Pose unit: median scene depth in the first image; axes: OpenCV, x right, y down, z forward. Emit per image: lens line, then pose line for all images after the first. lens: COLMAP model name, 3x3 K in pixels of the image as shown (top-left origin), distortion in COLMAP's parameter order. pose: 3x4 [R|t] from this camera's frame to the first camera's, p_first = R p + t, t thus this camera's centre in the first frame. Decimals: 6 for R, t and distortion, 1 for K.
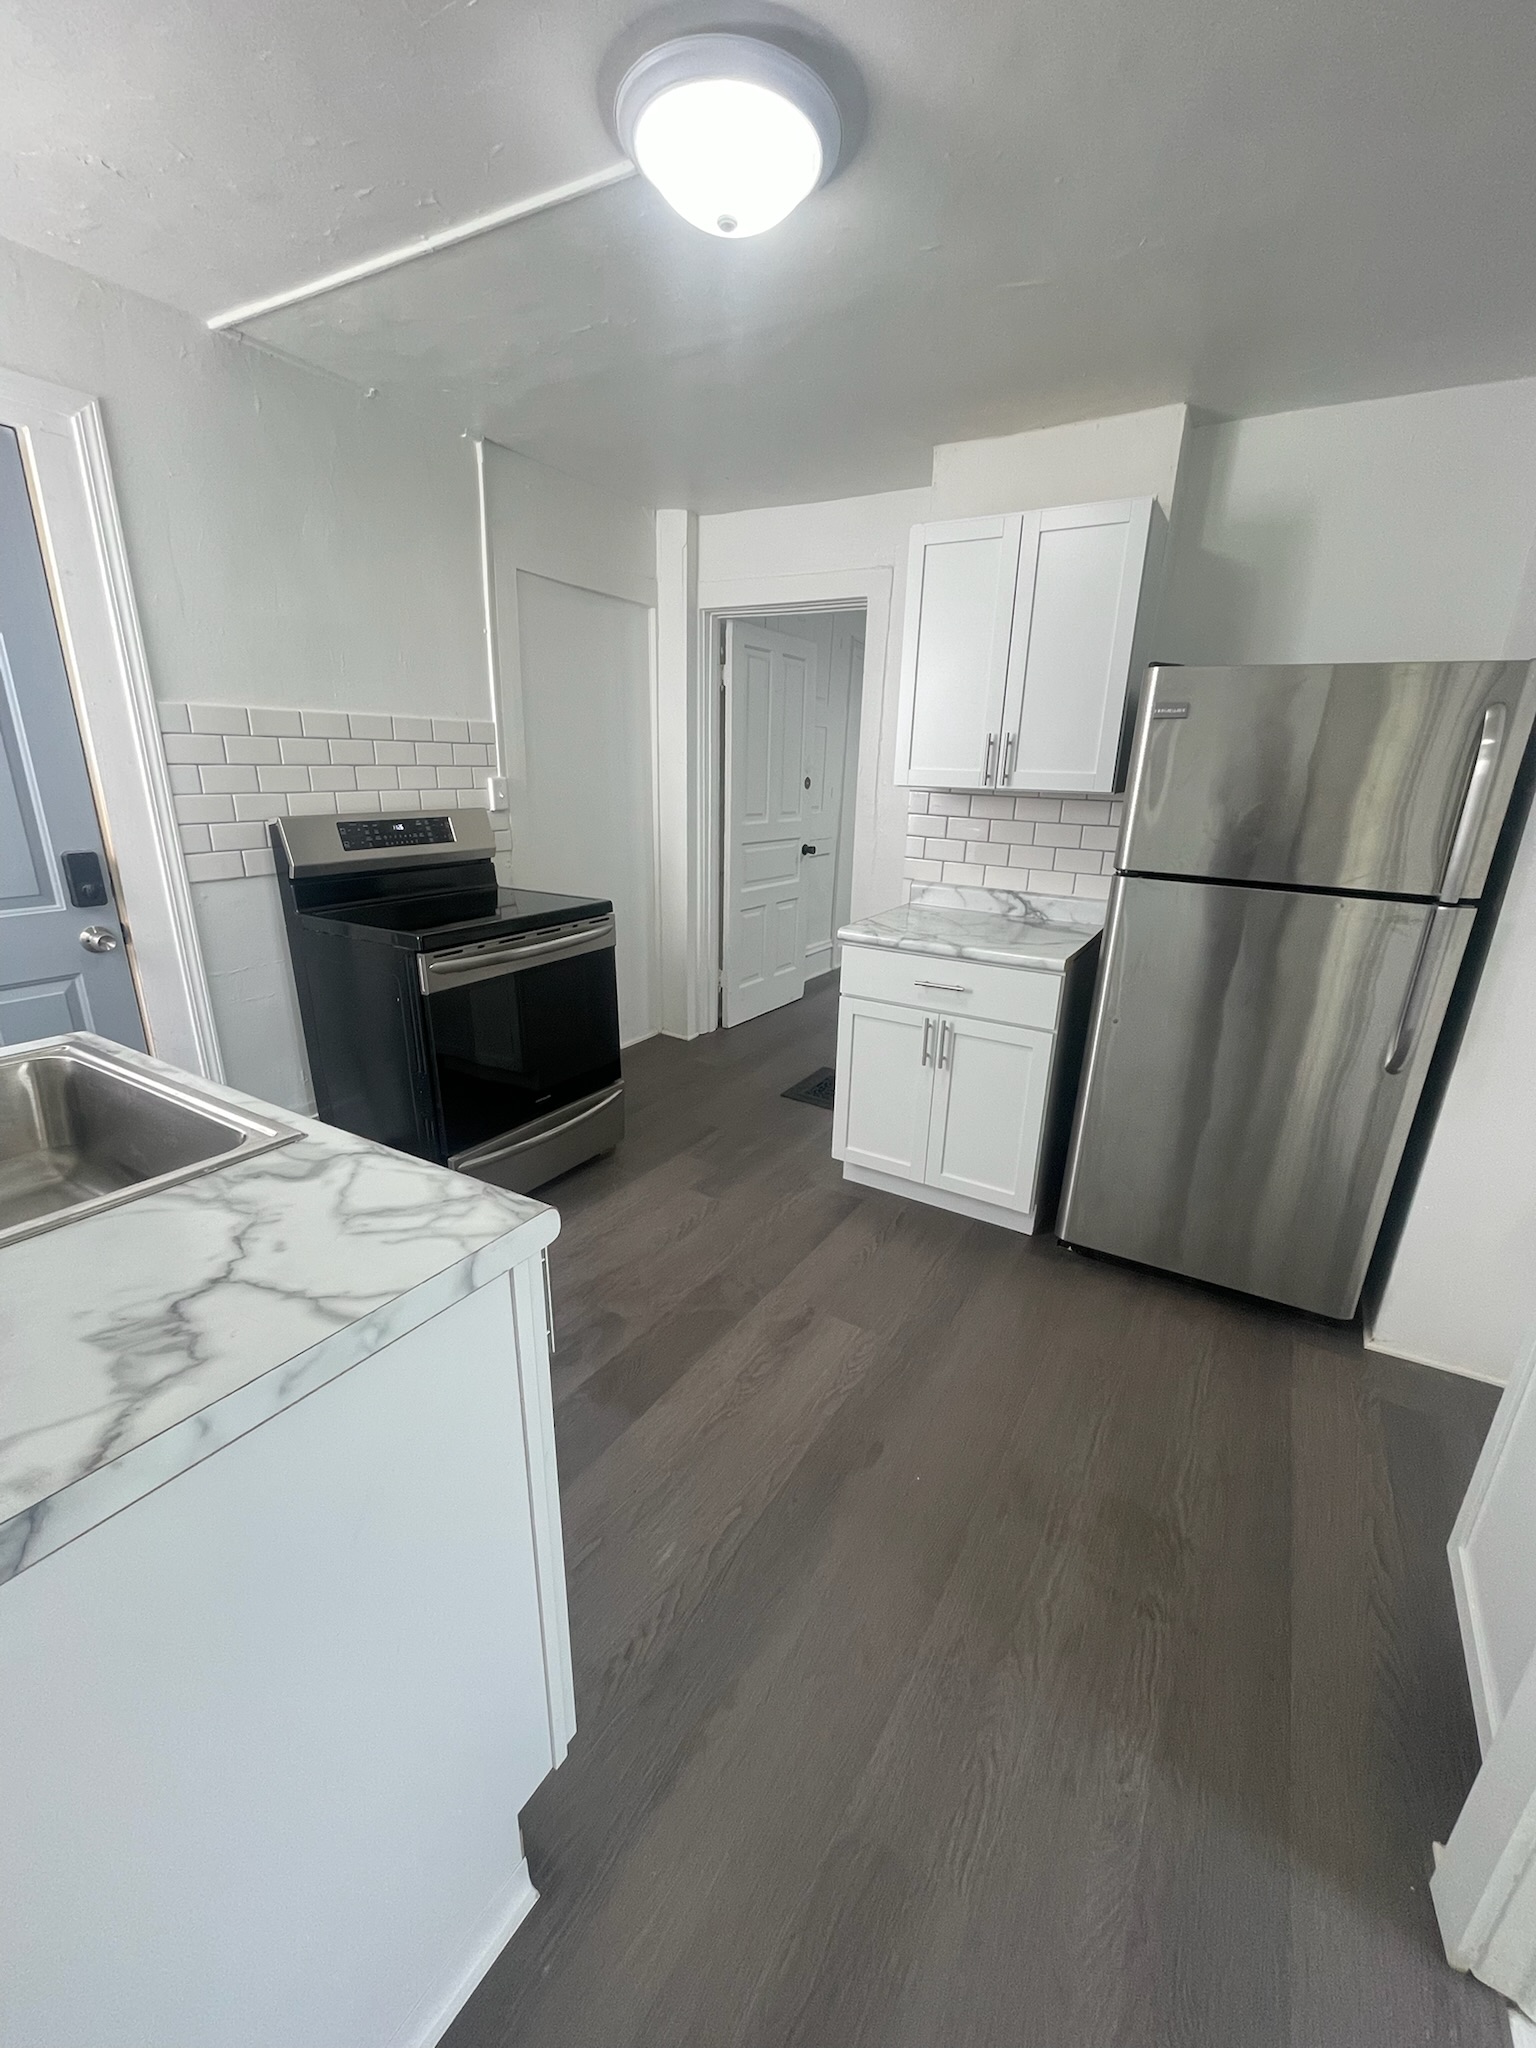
lens RADIAL K [[824.8, 0, 773.2], [0, 824.8, 1025.9], [0, 0, 1]] dist [-0.001883, -0.000220]
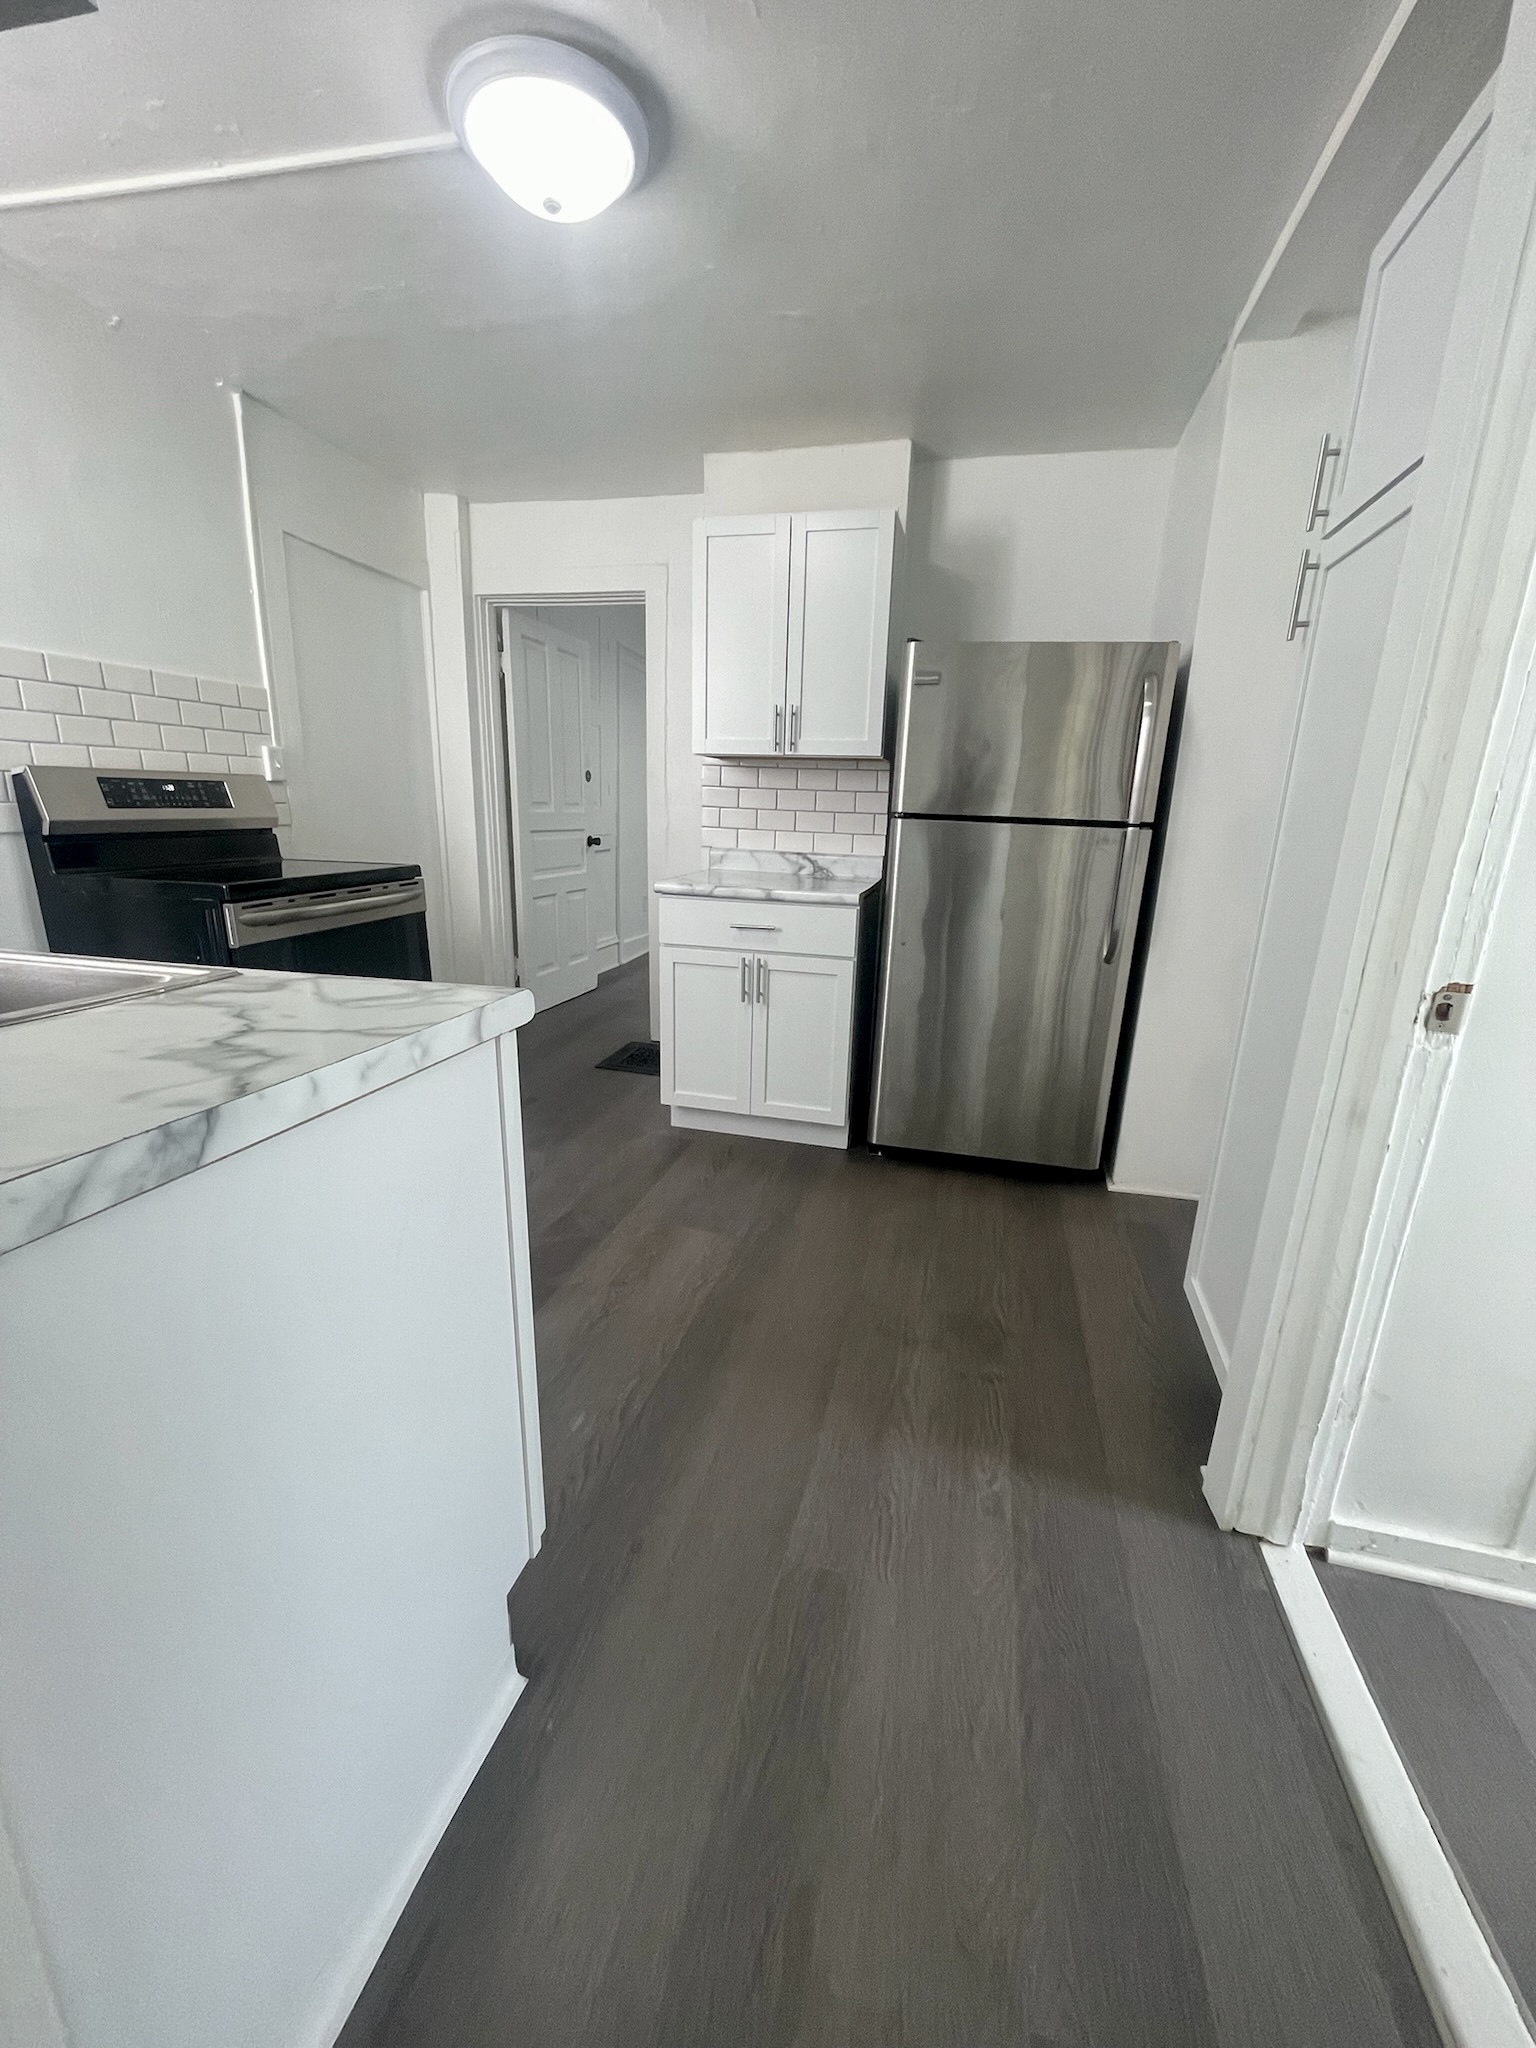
lens RADIAL K [[824.8, 0, 773.2], [0, 824.8, 1025.9], [0, 0, 1]] dist [-0.001883, -0.000220]
pose [[0.956823, -0.072948, 0.281367, -0.094491], [0.083385, 0.996197, -0.025285, 0.115238], [-0.278453, 0.047655, 0.959267, -0.066919]]
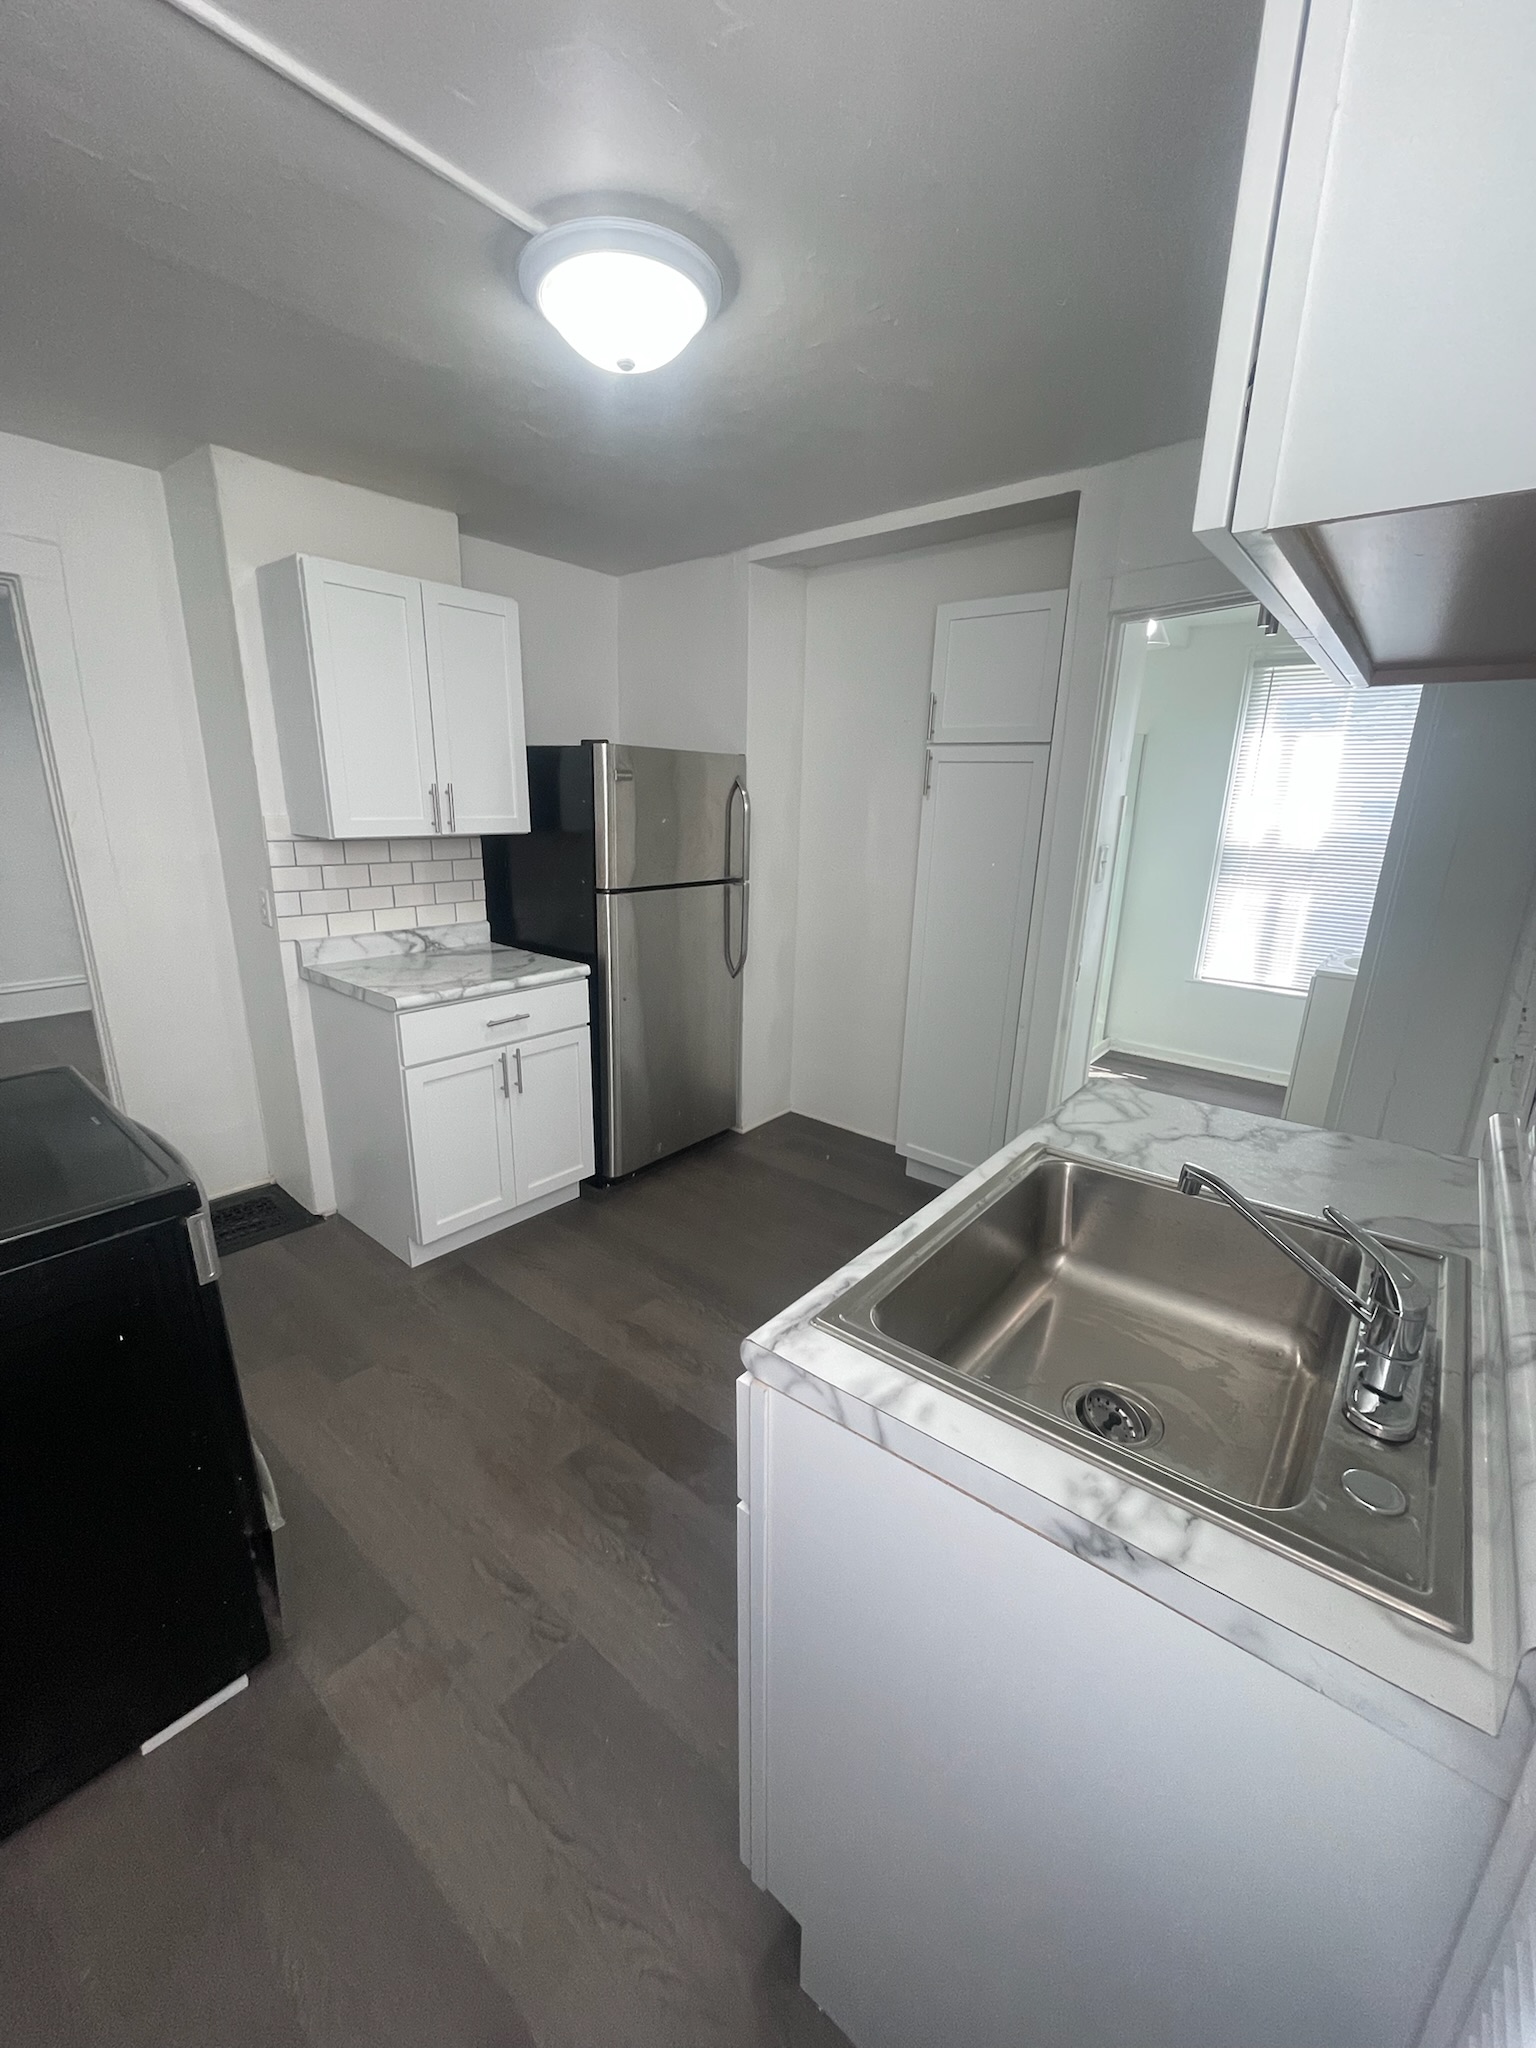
lens RADIAL K [[820.8, 0, 768.0], [0, 820.8, 1024.0], [0, 0, 1]] dist [-0.001177, -0.000230]
pose [[0.153413, -0.290194, 0.944591, -0.761278], [0.285378, 0.928187, 0.238805, -0.202747], [-0.946057, 0.232929, 0.225210, 0.442742]]
